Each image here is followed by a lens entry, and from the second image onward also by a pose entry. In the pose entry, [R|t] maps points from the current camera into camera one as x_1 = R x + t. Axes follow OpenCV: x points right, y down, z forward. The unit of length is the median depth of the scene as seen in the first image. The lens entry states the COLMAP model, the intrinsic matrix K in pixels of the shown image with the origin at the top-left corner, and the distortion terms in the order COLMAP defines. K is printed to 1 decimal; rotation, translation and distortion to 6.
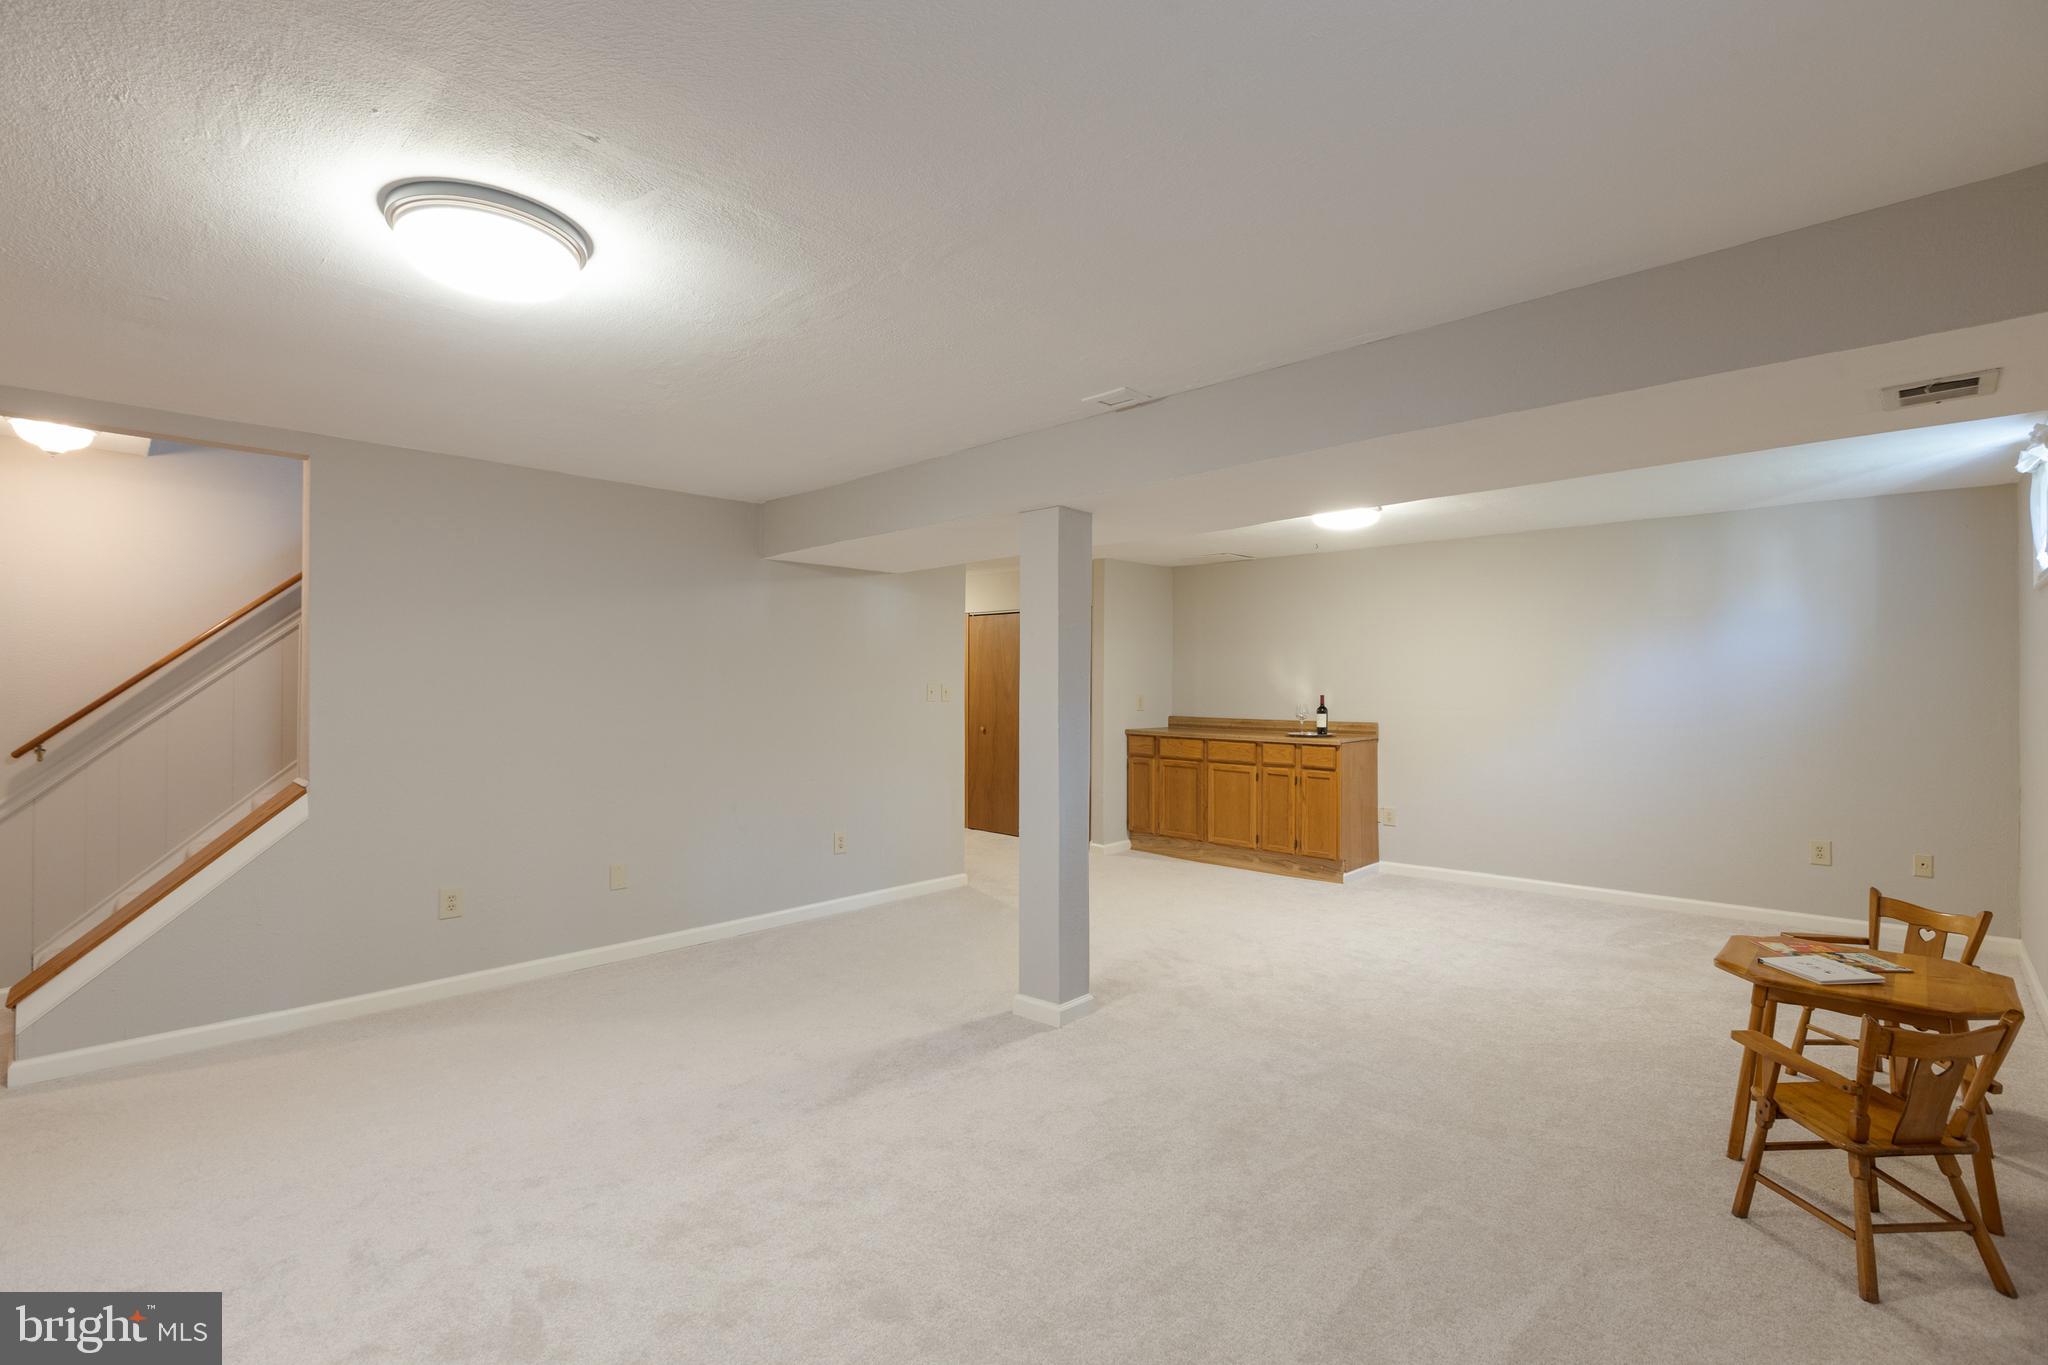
lens RADIAL K [[905.0, 0, 1025.1], [0, 905.0, 679.8], [0, 0, 1]] dist [-0.001351, -0.000541]
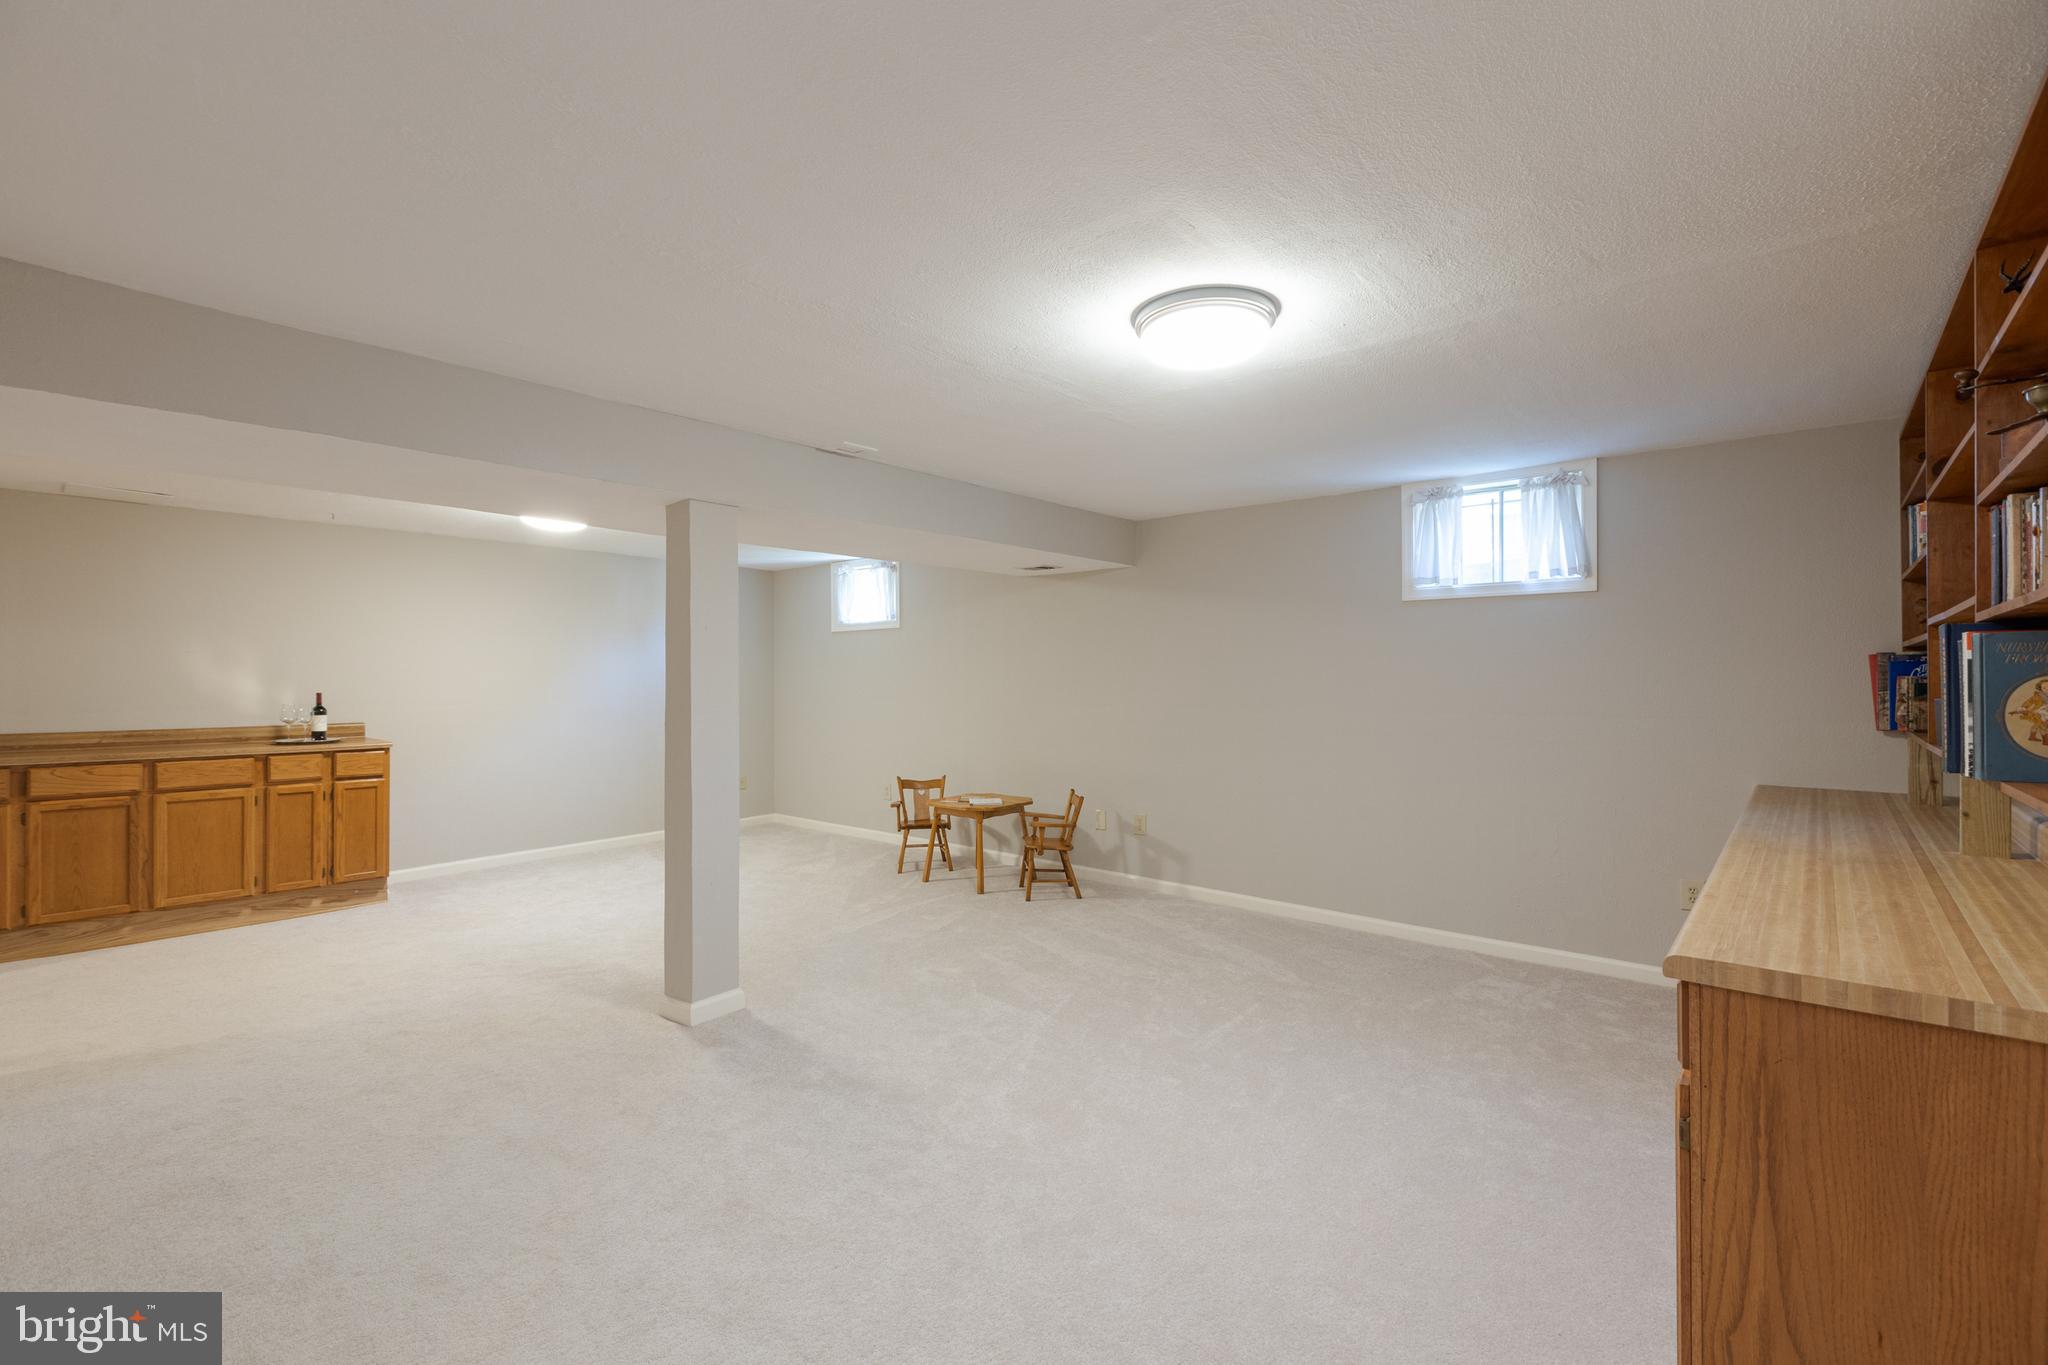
lens RADIAL K [[939.2, 0, 1000.0], [0, 939.2, 677.8], [0, 0, 1]] dist [0.000103, -0.000171]
pose [[-0.040892, -0.001410, 0.999163, -0.565464], [-0.001035, 0.999999, 0.001368, 0.000886], [-0.999163, -0.000978, -0.040894, 0.401586]]
